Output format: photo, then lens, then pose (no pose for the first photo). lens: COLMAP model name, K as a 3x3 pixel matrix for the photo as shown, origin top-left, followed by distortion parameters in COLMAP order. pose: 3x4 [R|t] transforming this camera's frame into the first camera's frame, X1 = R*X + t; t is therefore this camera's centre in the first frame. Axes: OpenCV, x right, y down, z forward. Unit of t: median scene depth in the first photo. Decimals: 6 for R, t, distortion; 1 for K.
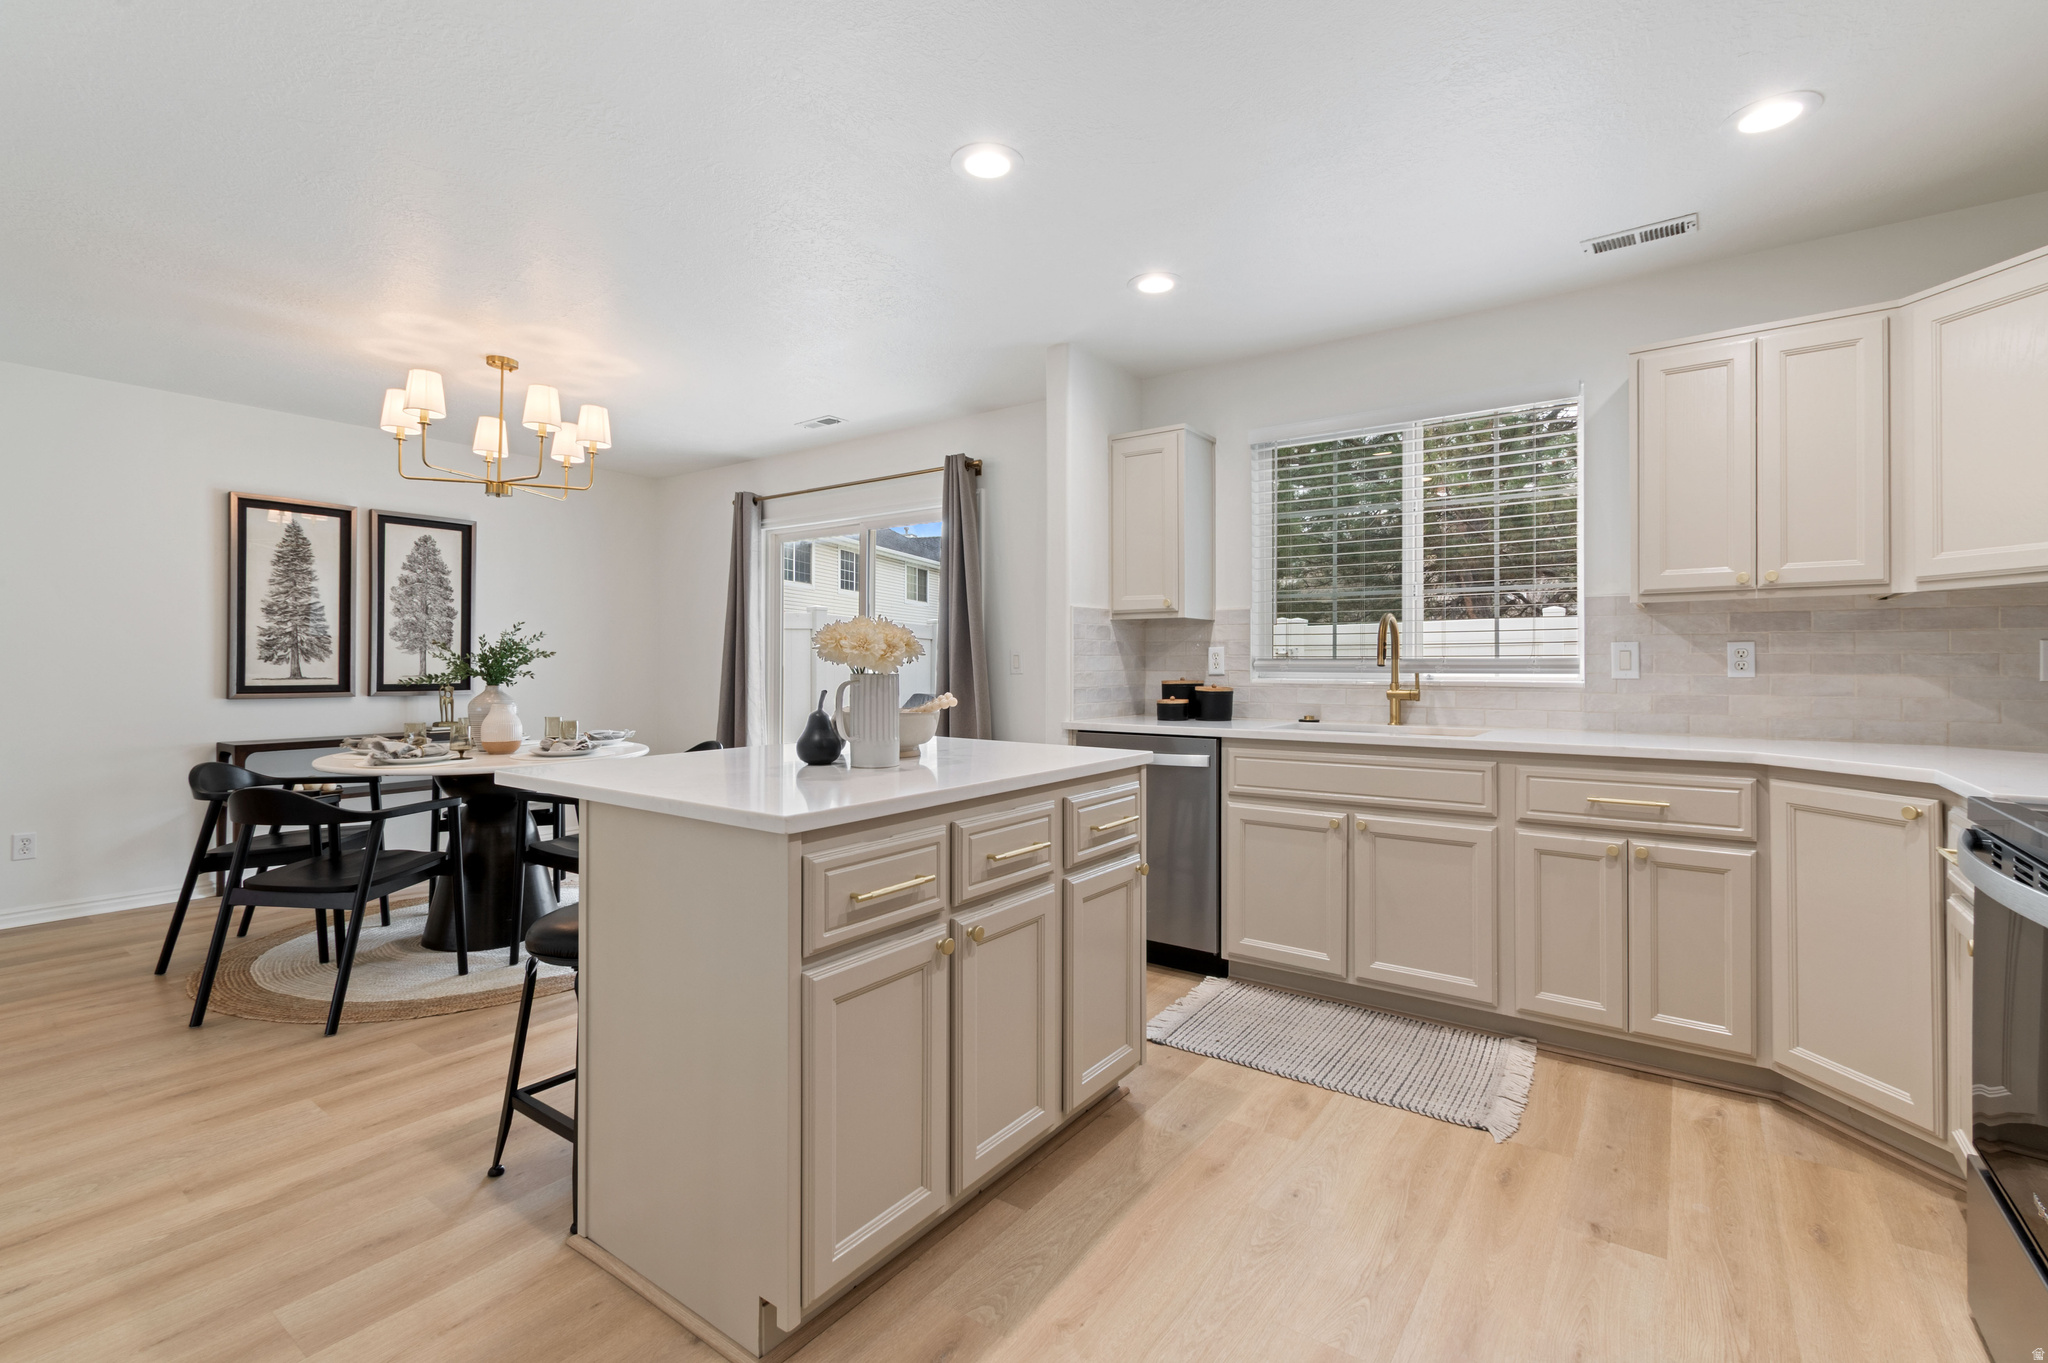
lens RADIAL K [[900.8, 0, 1024.8], [0, 900.8, 668.9], [0, 0, 1]] dist [0.001082, -0.000010]
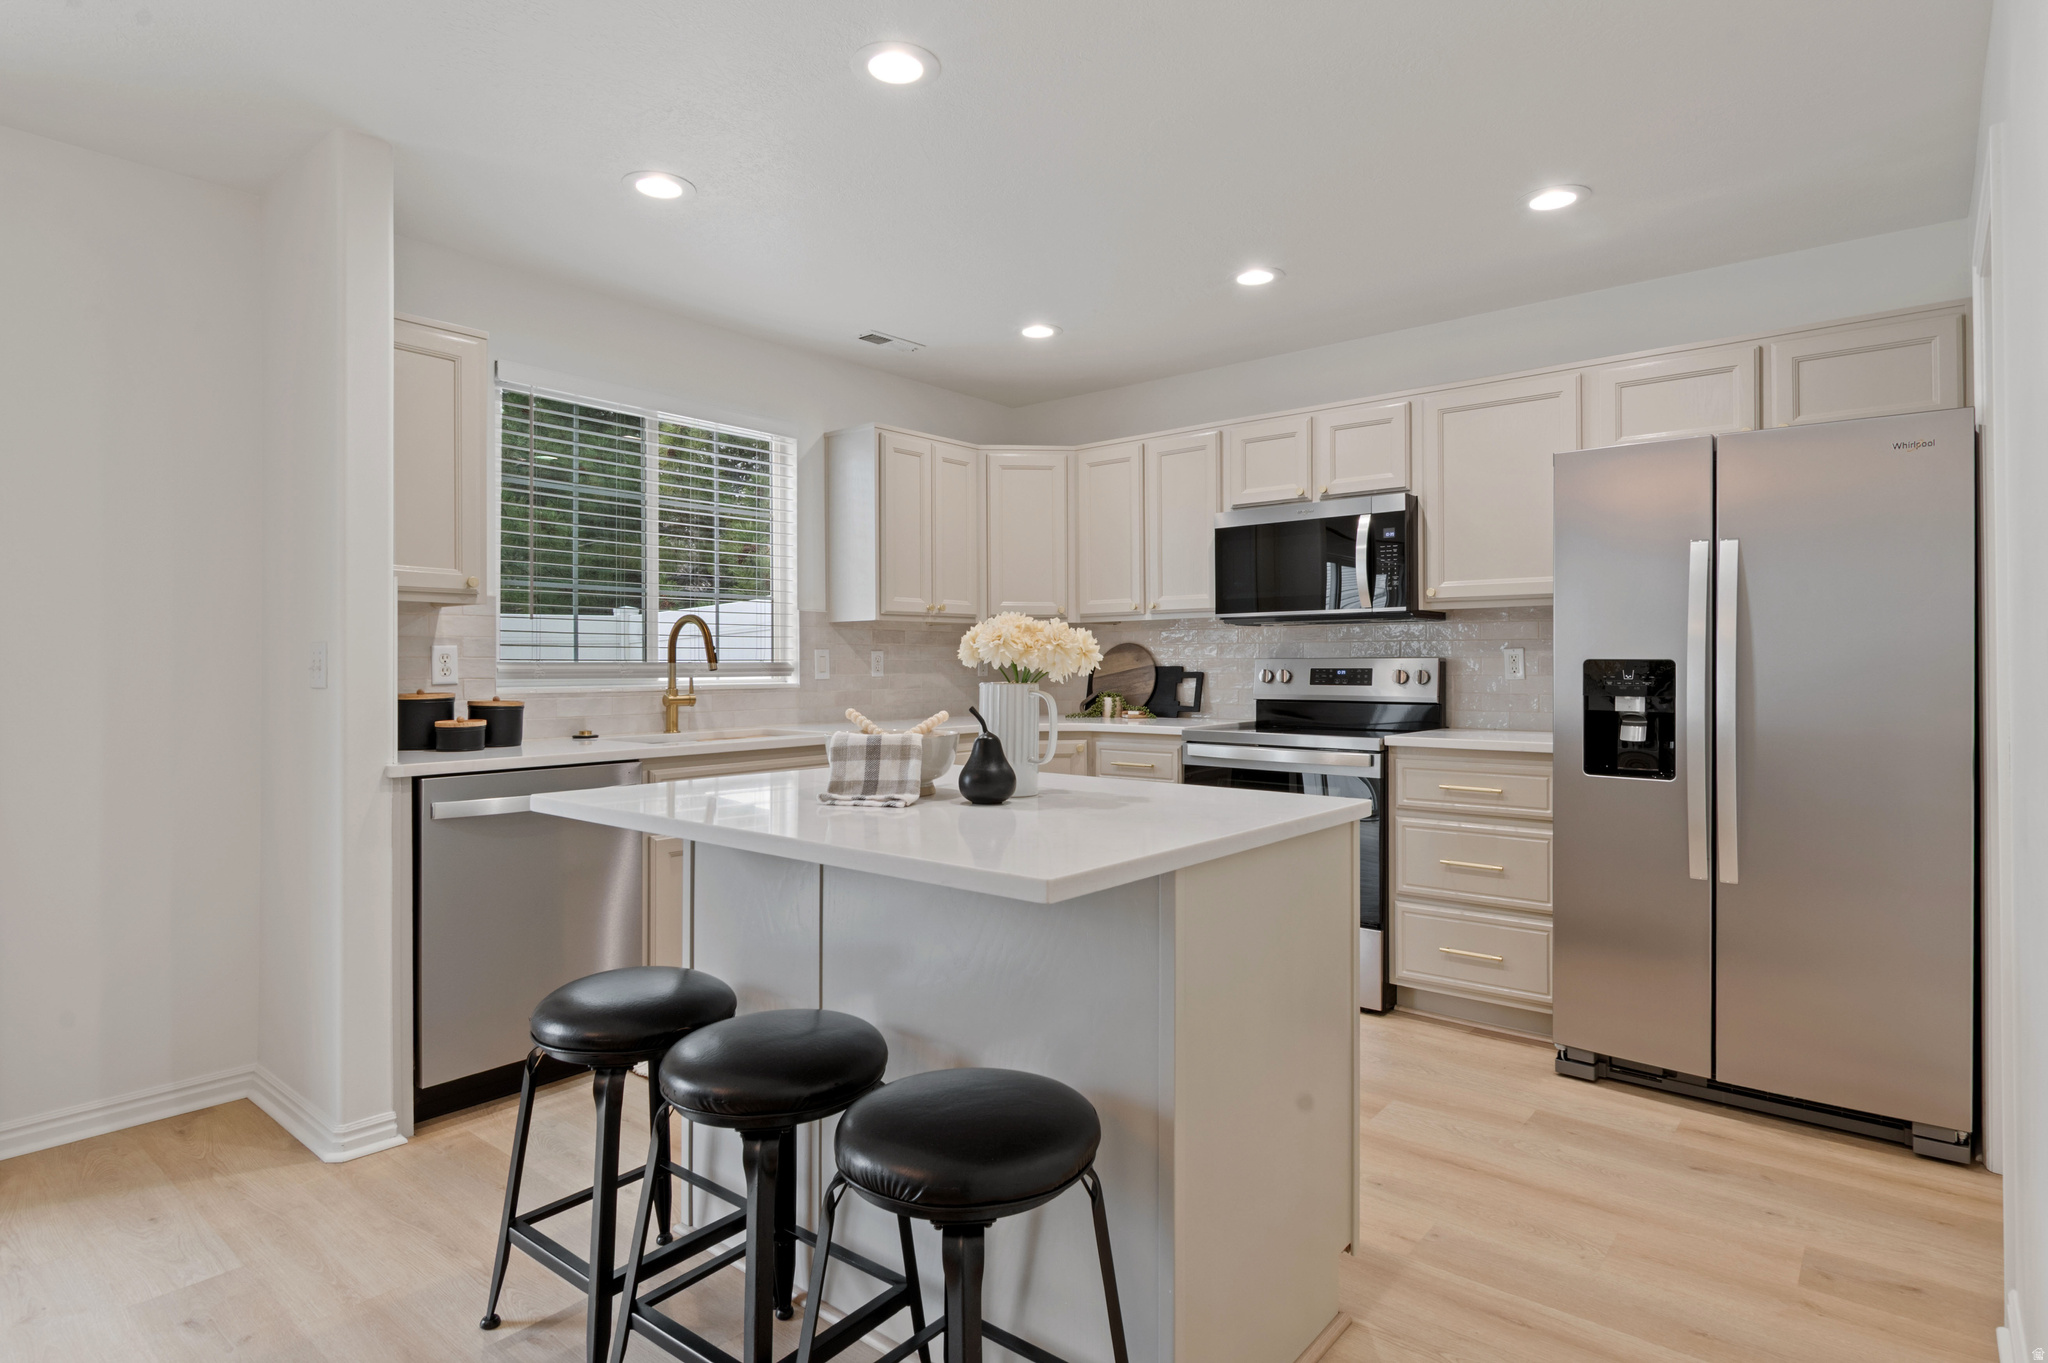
lens RADIAL K [[1075.1, 0, 1024.3], [0, 1075.1, 669.6], [0, 0, 1]] dist [-0.000828, -0.000253]
pose [[0.051216, -0.005941, 0.998670, -0.700408], [0.007334, 0.999958, 0.005573, -0.007242], [-0.998661, 0.007039, 0.051257, 0.576267]]
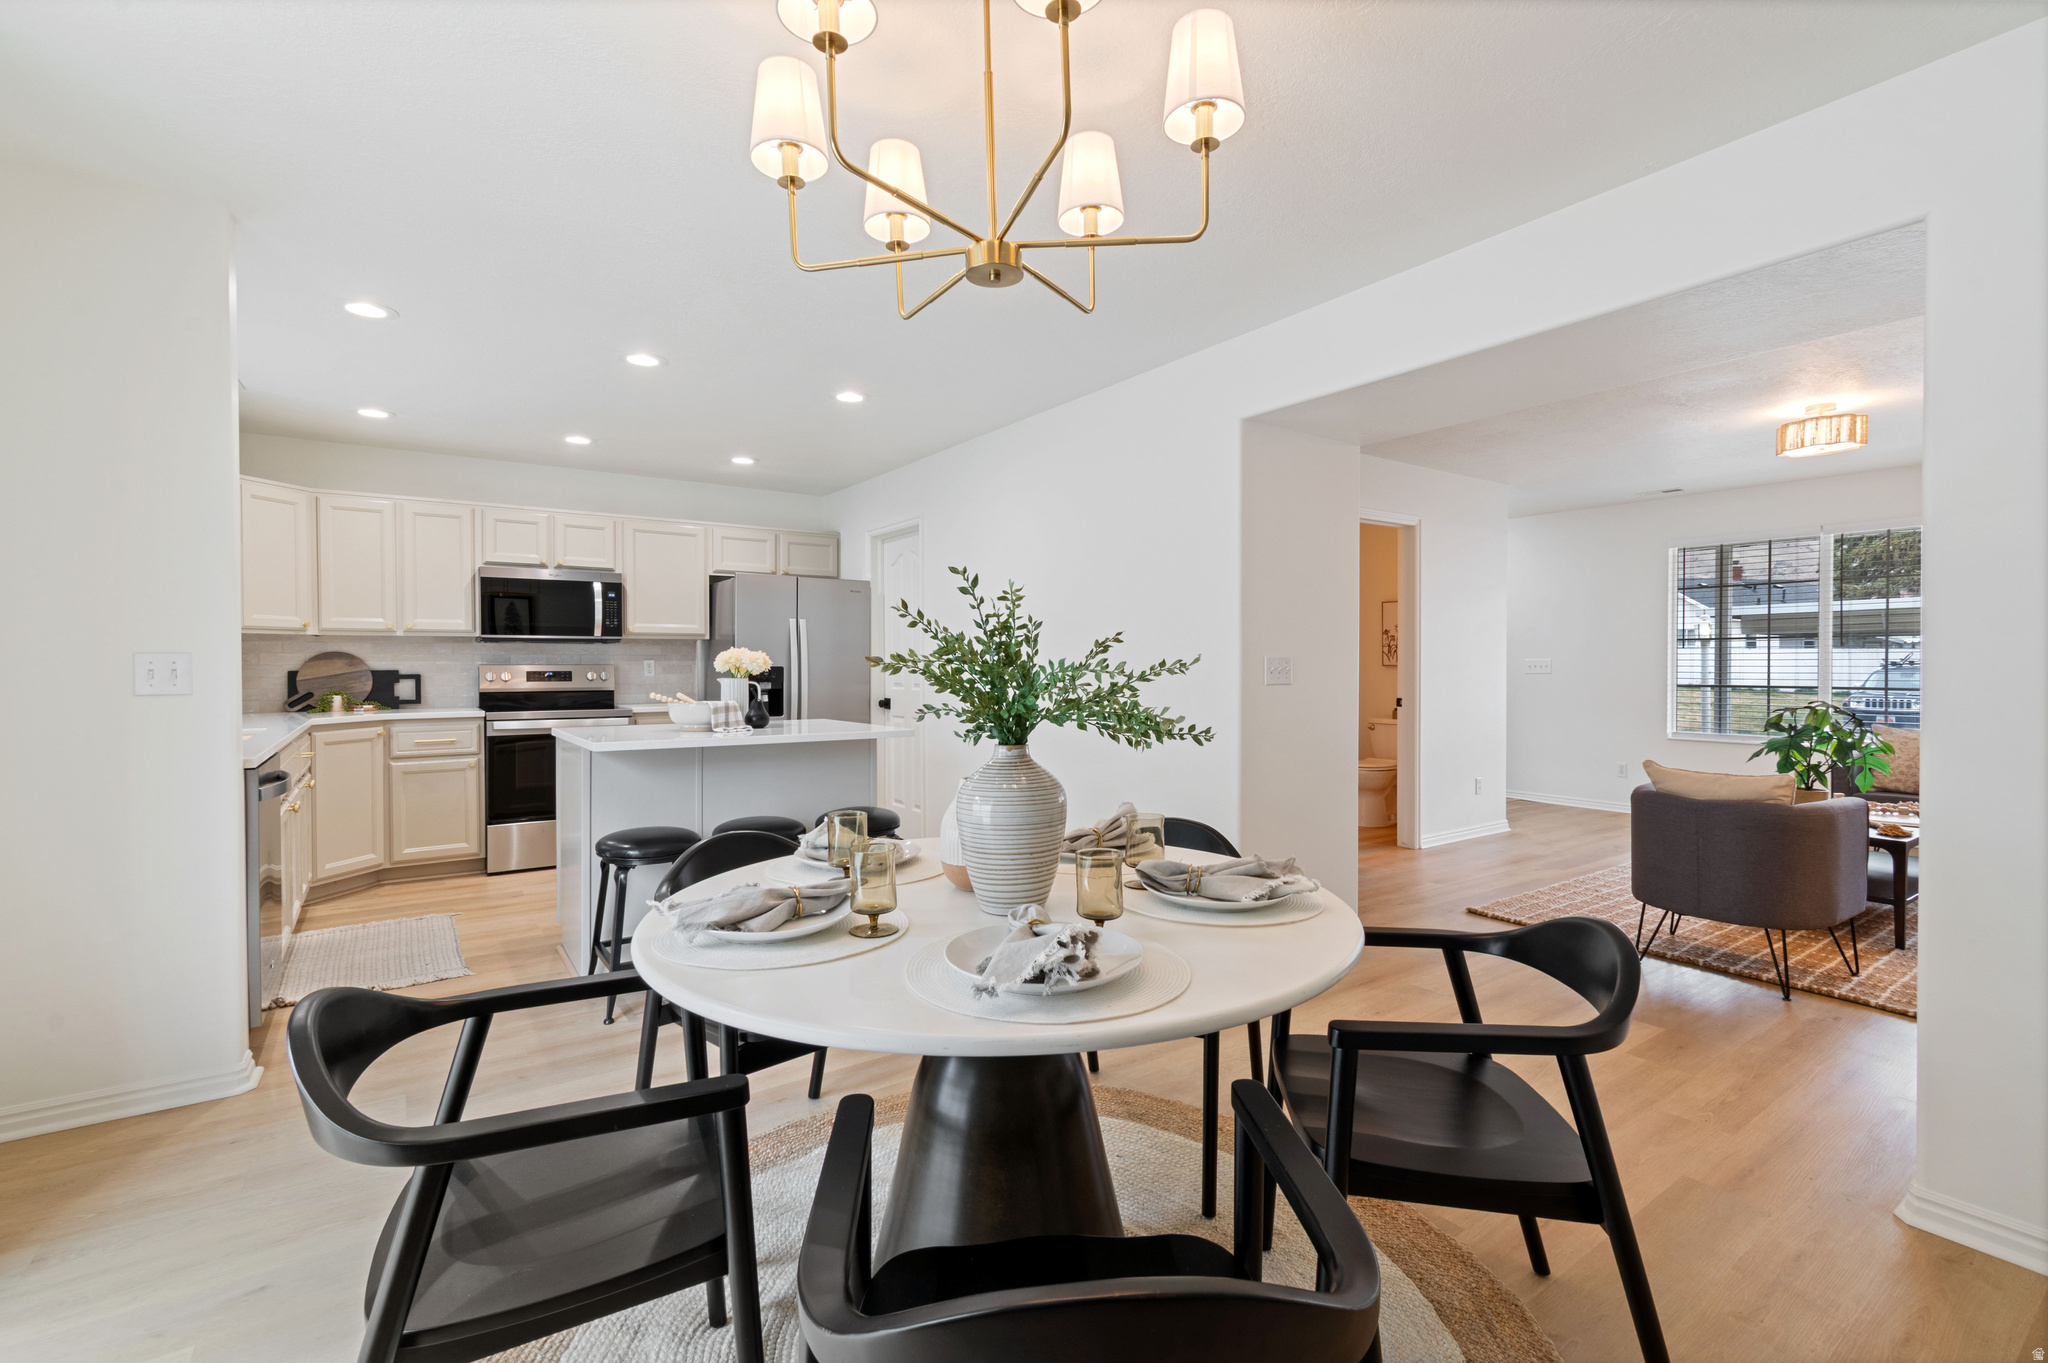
lens RADIAL K [[900.8, 0, 1024.3], [0, 900.8, 674.9], [0, 0, 1]] dist [0.001082, -0.000010]
pose [[-0.941913, -0.004778, 0.335823, -0.862146], [0.001079, 0.999851, 0.017253, -0.023083], [-0.335856, 0.016613, -0.941767, 1.789837]]
